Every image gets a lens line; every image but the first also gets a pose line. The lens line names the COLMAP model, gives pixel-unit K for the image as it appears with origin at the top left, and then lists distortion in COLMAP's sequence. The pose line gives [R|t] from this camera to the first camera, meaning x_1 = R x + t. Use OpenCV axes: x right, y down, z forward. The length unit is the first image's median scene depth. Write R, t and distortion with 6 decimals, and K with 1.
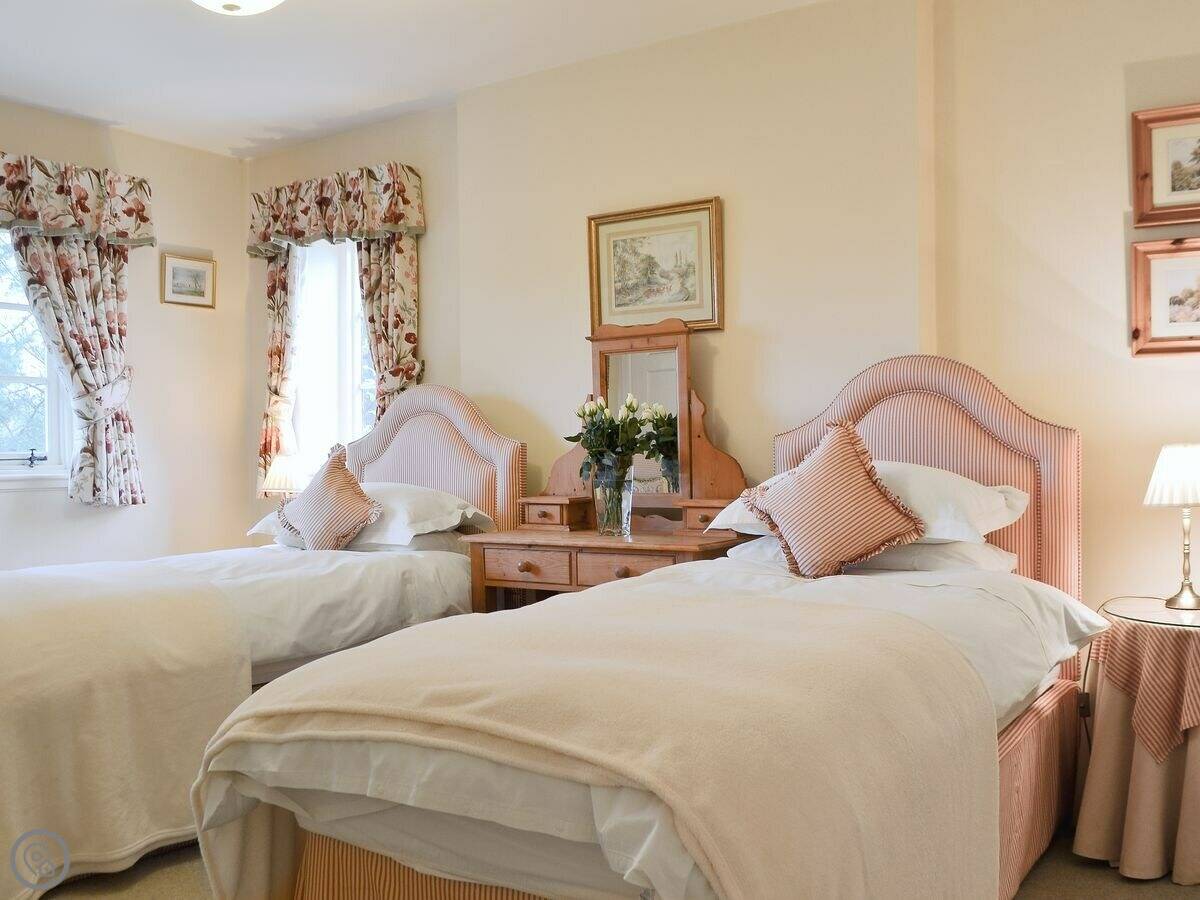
lens RADIAL K [[1153.2, 0, 641.9], [0, 1153.2, 449.1], [0, 0, 1]] dist [-0.073567, -0.004687]
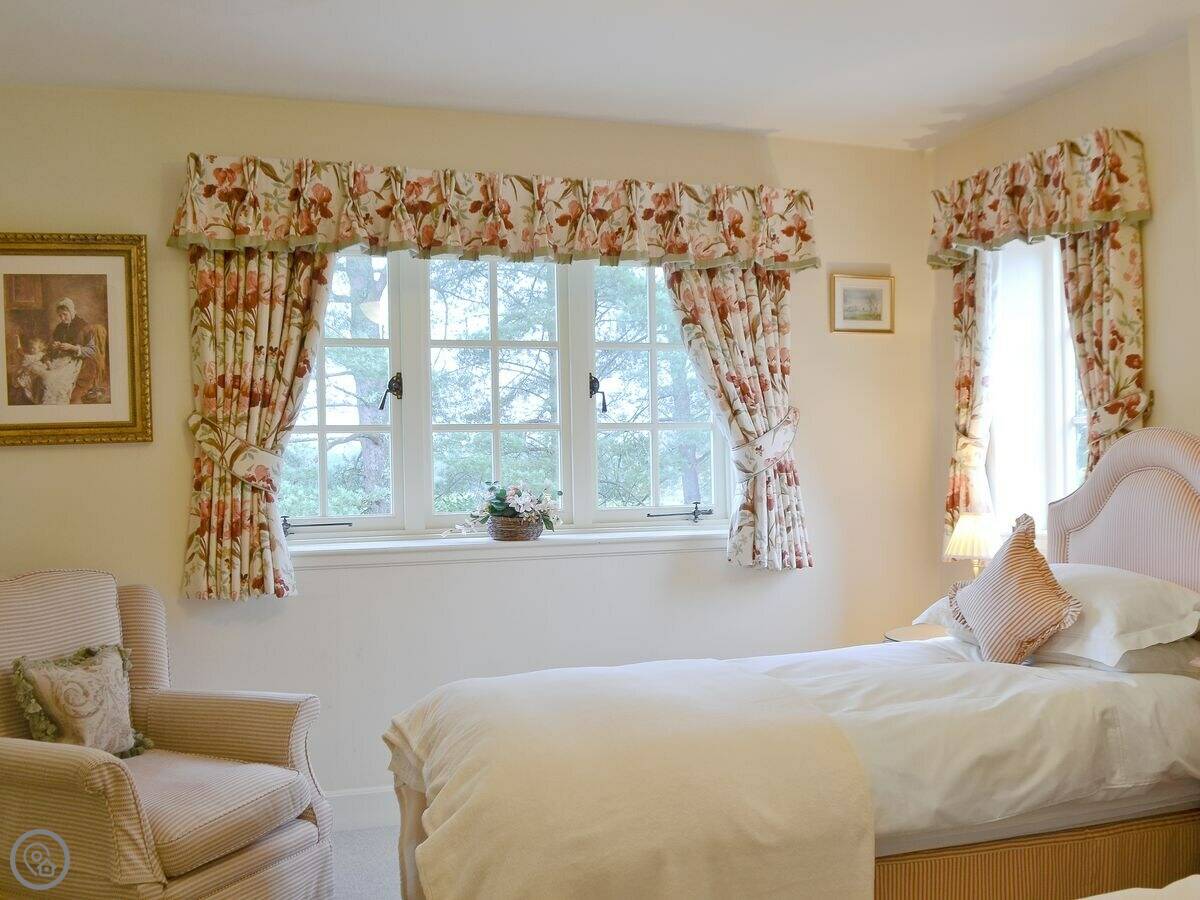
lens RADIAL K [[1153.2, 0, 641.9], [0, 1153.2, 449.1], [0, 0, 1]] dist [-0.073567, -0.004687]
pose [[0.794111, -0.001771, -0.607771, -0.007060], [0.012426, 0.999834, 0.013322, -0.055690], [0.607646, -0.018132, 0.794001, 0.229207]]
